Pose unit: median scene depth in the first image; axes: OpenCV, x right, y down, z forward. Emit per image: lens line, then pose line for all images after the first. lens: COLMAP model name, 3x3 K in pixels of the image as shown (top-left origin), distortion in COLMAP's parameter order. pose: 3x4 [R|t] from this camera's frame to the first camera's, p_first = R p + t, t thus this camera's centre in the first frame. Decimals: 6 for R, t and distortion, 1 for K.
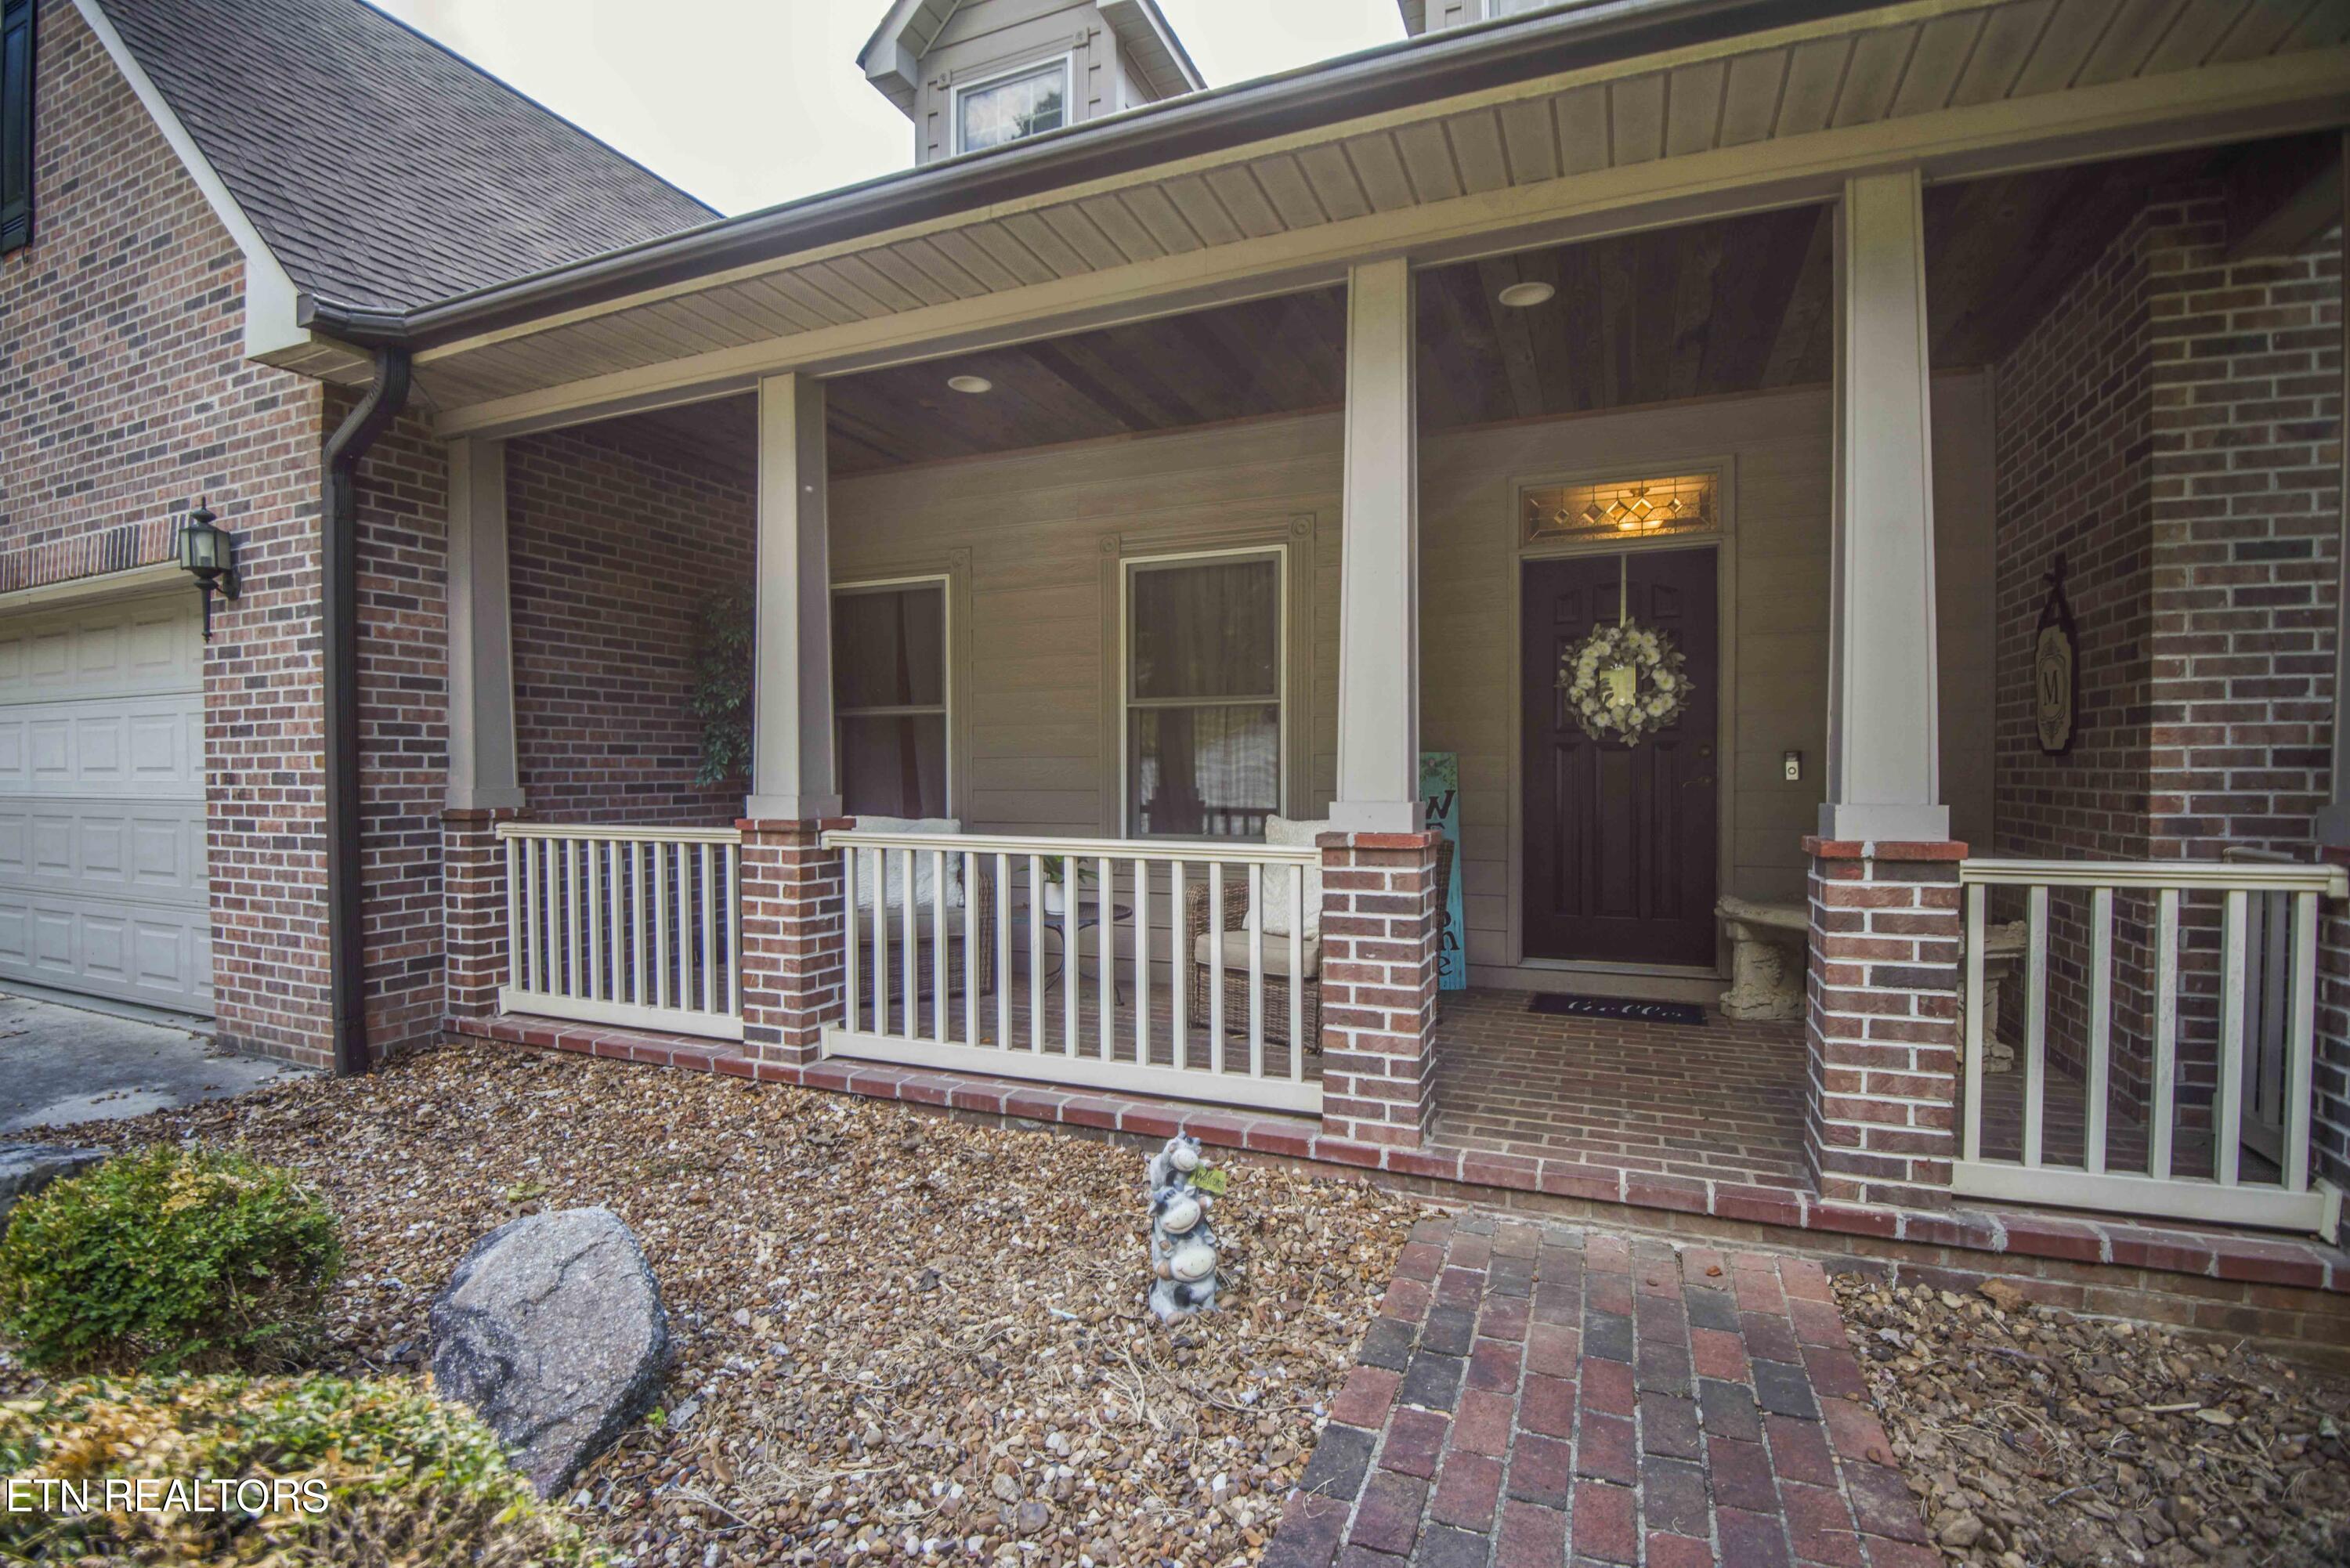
lens RADIAL K [[1079.9, 0, 1164.0], [0, 1079.9, 800.9], [0, 0, 1]] dist [-0.027787, -0.001742]
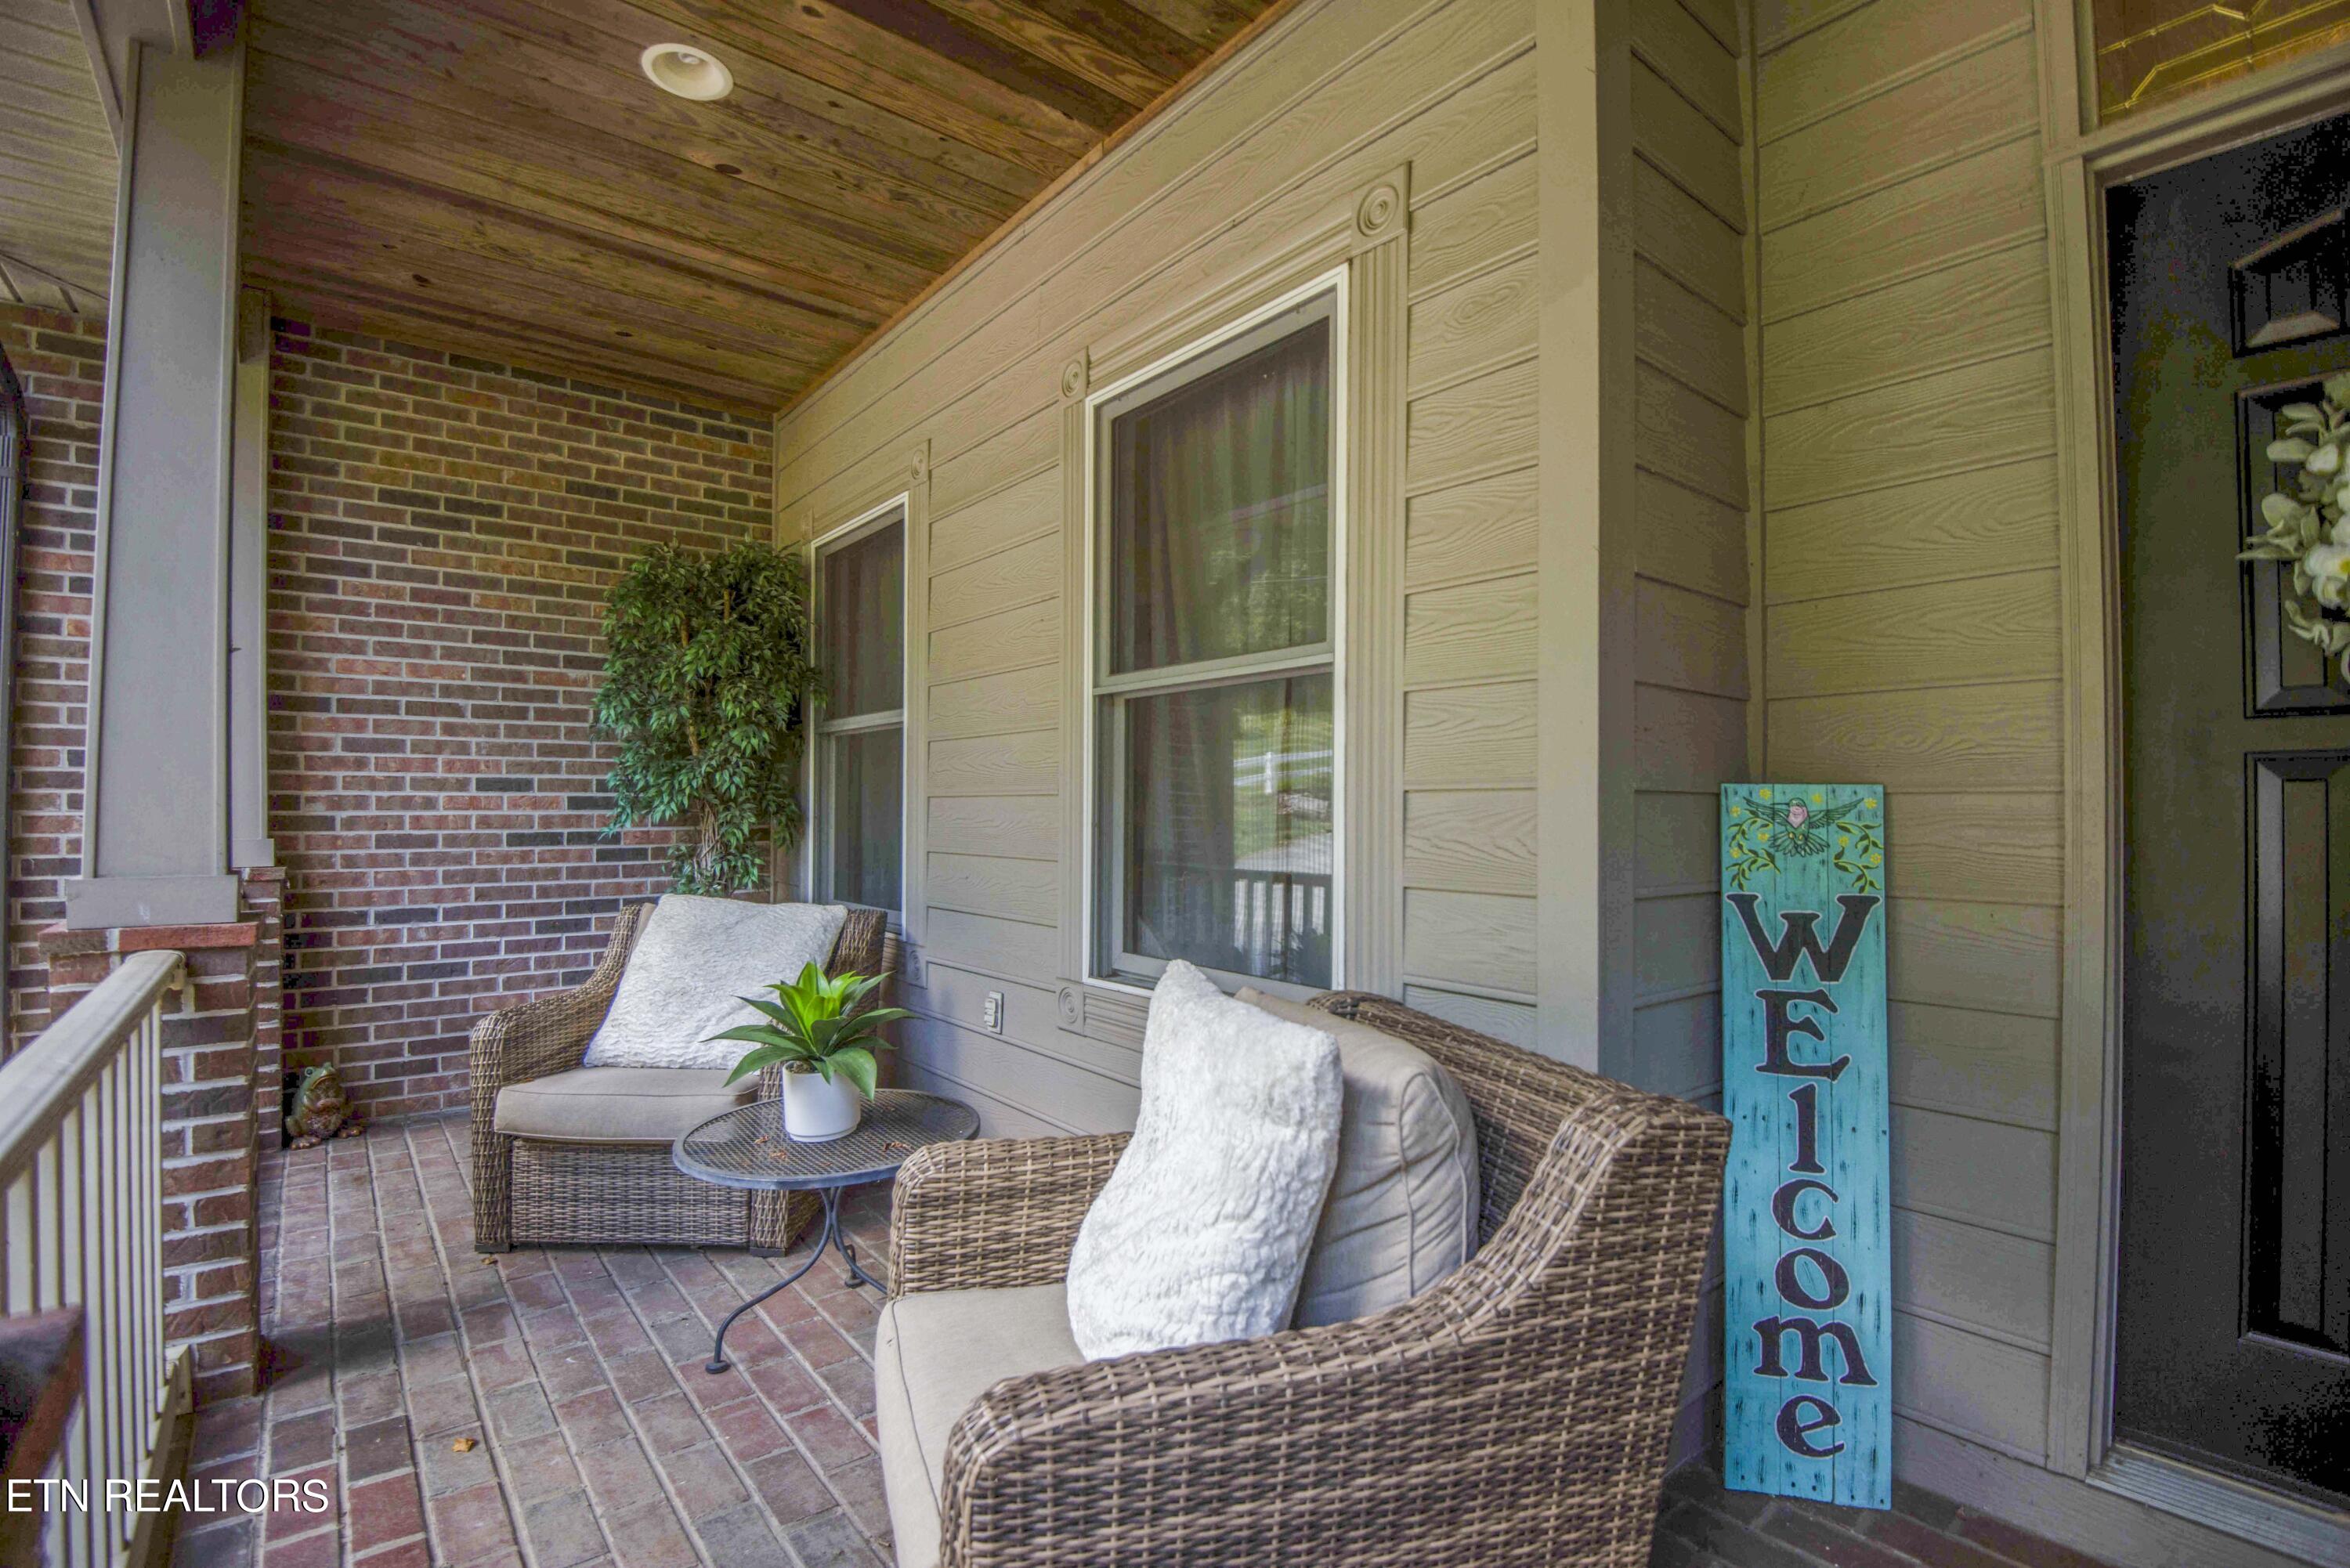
lens RADIAL K [[1079.9, 0, 1174.0], [0, 1079.9, 794.6], [0, 0, 1]] dist [-0.027787, -0.001742]
pose [[0.880895, 0.000831, -0.473311, 0.284452], [-0.018168, 0.999321, -0.032060, -0.033176], [0.472963, 0.036840, 0.880312, 0.725765]]
